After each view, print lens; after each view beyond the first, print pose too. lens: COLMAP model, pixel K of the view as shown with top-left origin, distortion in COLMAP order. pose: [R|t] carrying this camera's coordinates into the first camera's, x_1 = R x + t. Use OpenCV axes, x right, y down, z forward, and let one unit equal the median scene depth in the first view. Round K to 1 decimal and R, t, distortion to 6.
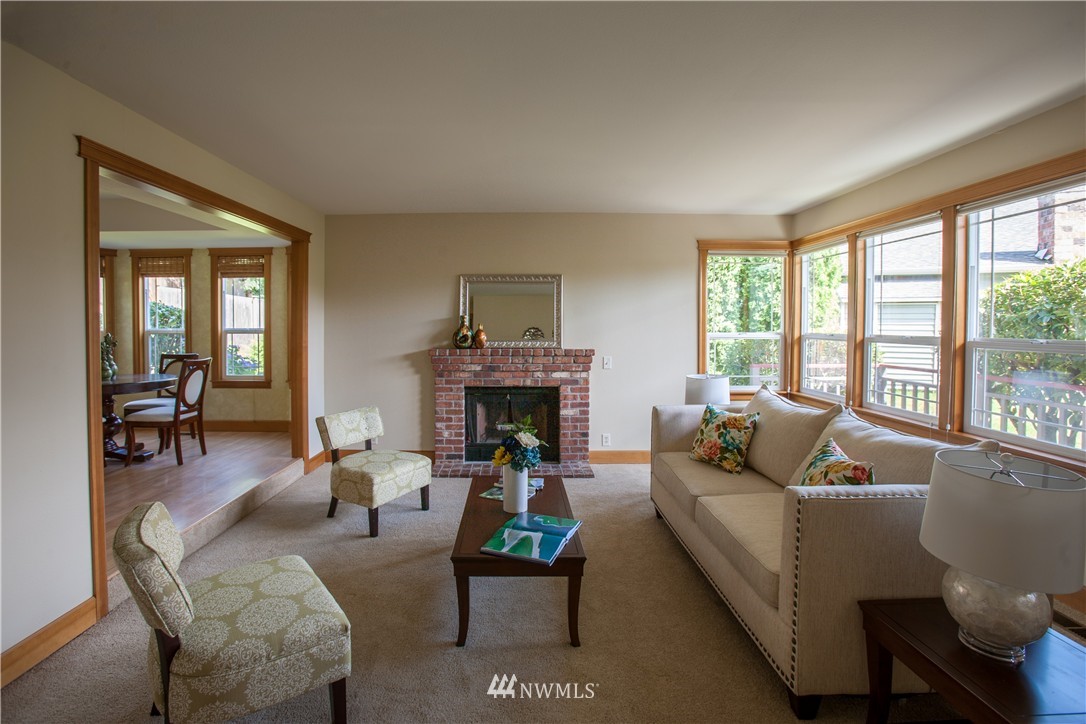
lens RADIAL K [[504.9, 0, 541.9], [0, 504.9, 311.3], [0, 0, 1]] dist [-0.021886, 0.000292]
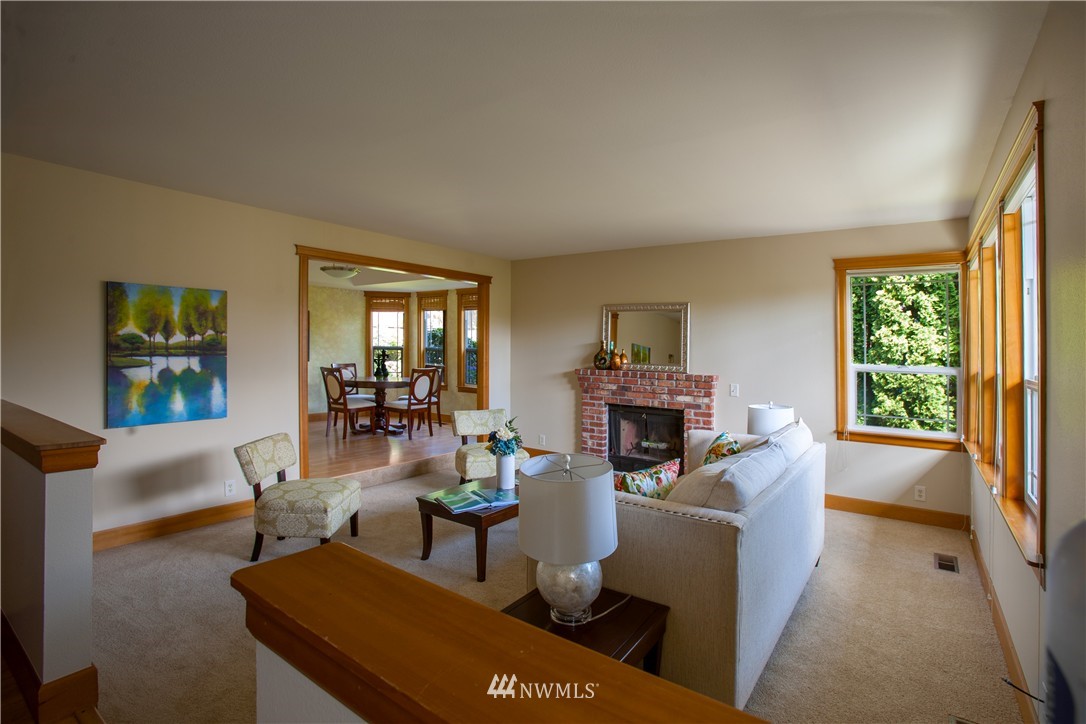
lens RADIAL K [[509.9, 0, 542.9], [0, 509.9, 328.1], [0, 0, 1]] dist [-0.023645, 0.000025]
pose [[0.832430, -0.001558, -0.554128, 0.368296], [-0.004968, 0.999935, -0.010274, -0.007198], [0.554108, 0.011305, 0.832368, -0.035614]]
